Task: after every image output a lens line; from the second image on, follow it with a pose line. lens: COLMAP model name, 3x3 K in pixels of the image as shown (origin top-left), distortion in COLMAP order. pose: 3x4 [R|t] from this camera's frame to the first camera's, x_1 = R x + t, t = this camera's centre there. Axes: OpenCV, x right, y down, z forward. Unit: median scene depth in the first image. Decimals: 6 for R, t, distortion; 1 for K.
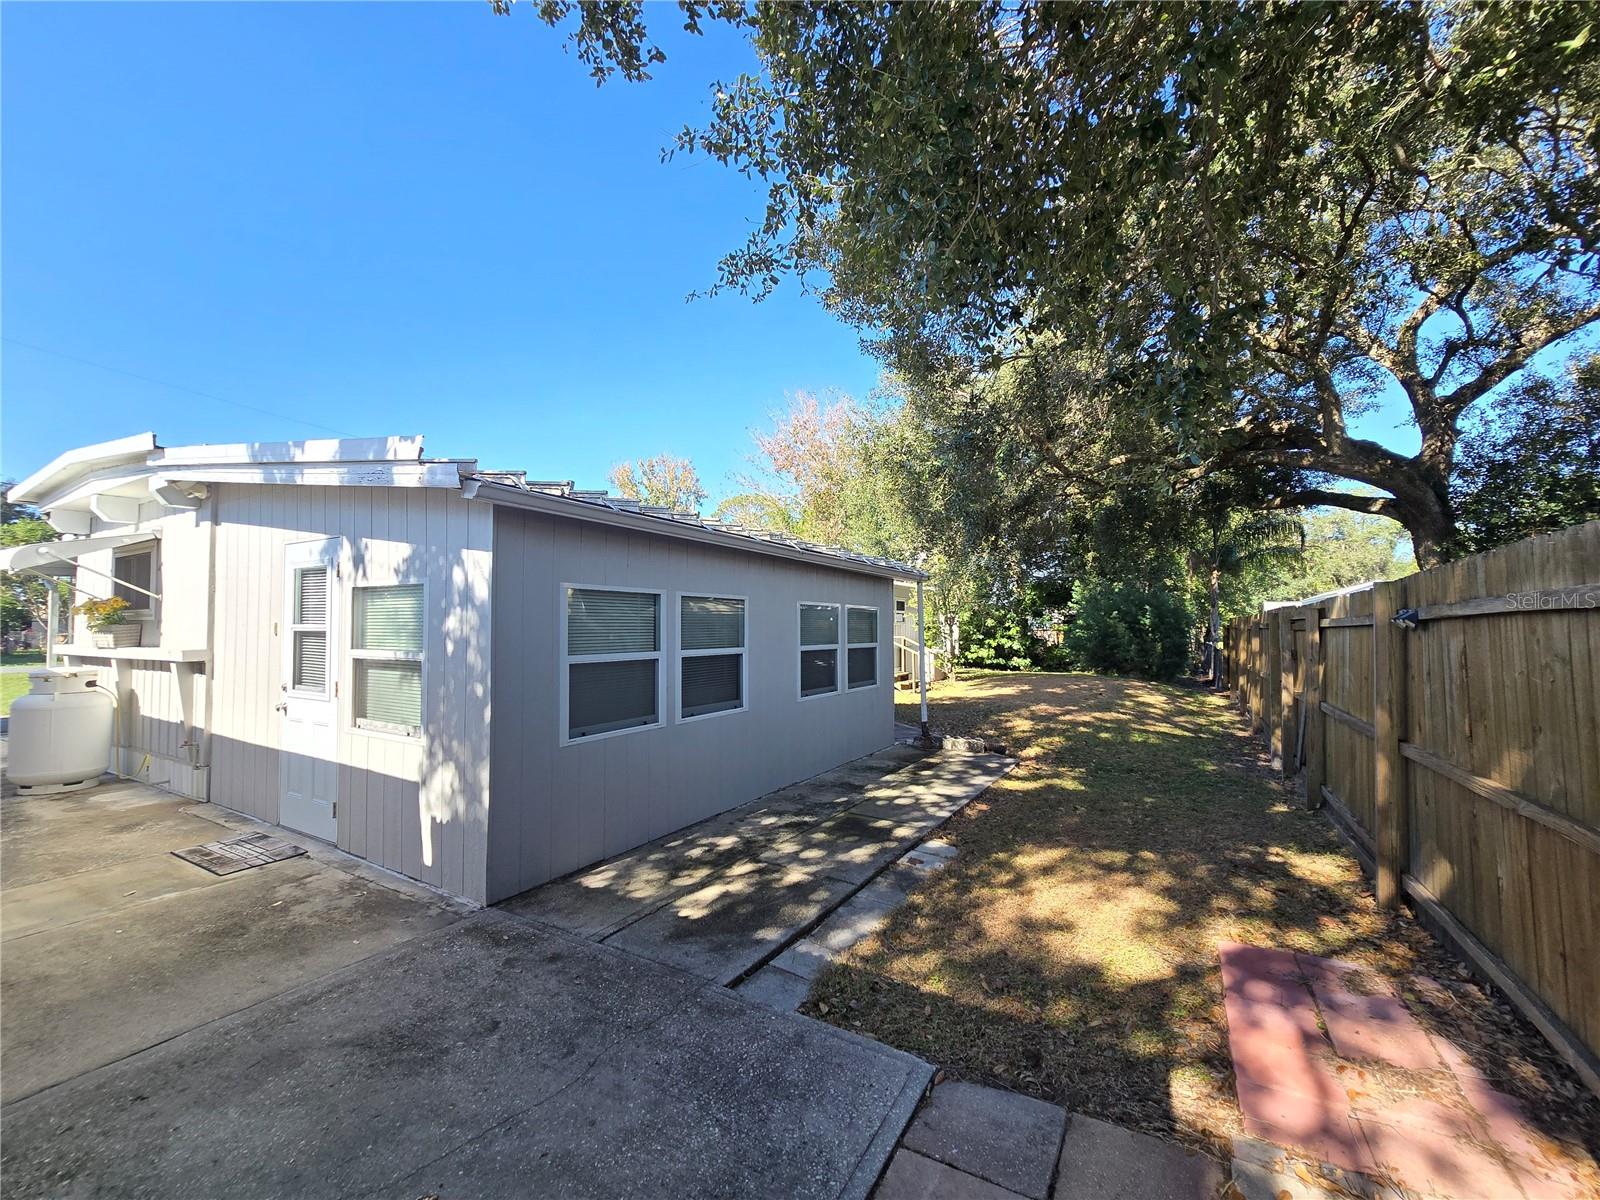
lens RADIAL K [[645.9, 0, 800.0], [0, 645.9, 600.0], [0, 0, 1]] dist [-0.002918, -0.000465]
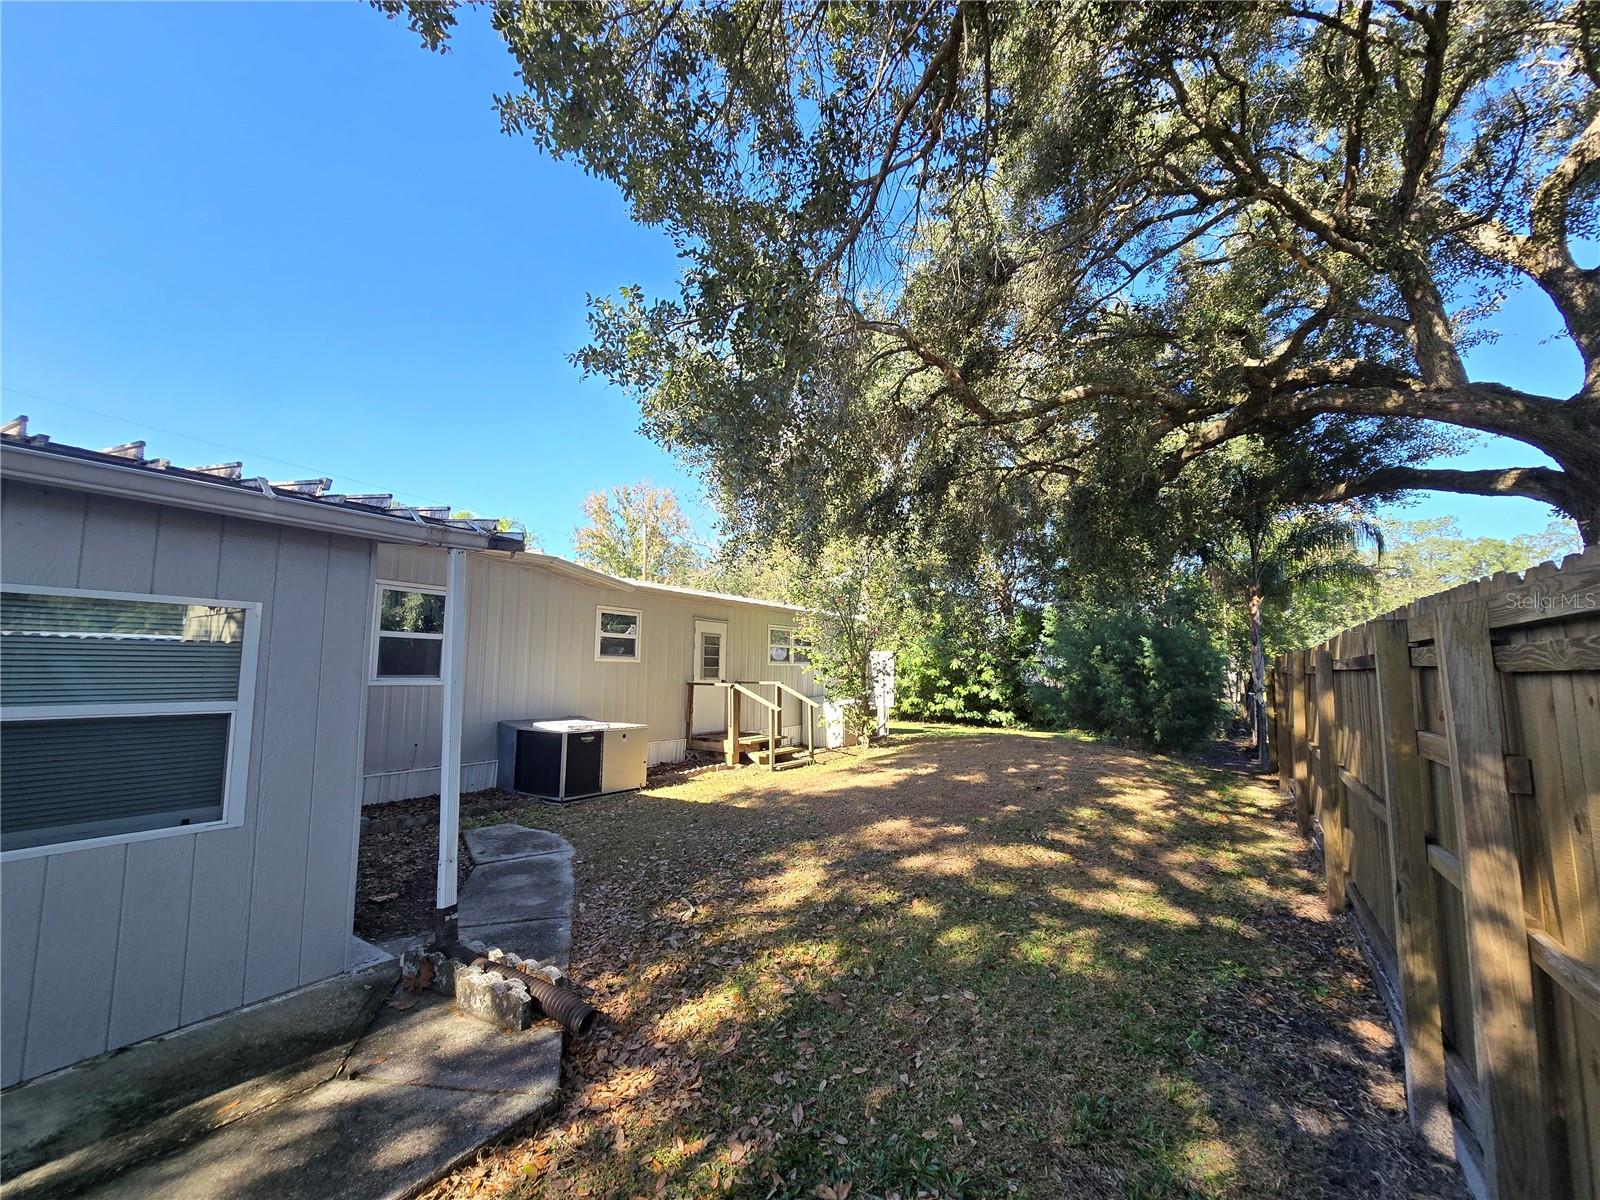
lens RADIAL K [[655.7, 0, 800.0], [0, 655.7, 600.0], [0, 0, 1]] dist [-0.000647, -0.000122]
pose [[0.998940, 0.002007, -0.045978, 0.172421], [-0.005036, 0.997816, -0.065858, 0.012936], [0.045746, 0.066020, 0.996769, 0.250501]]
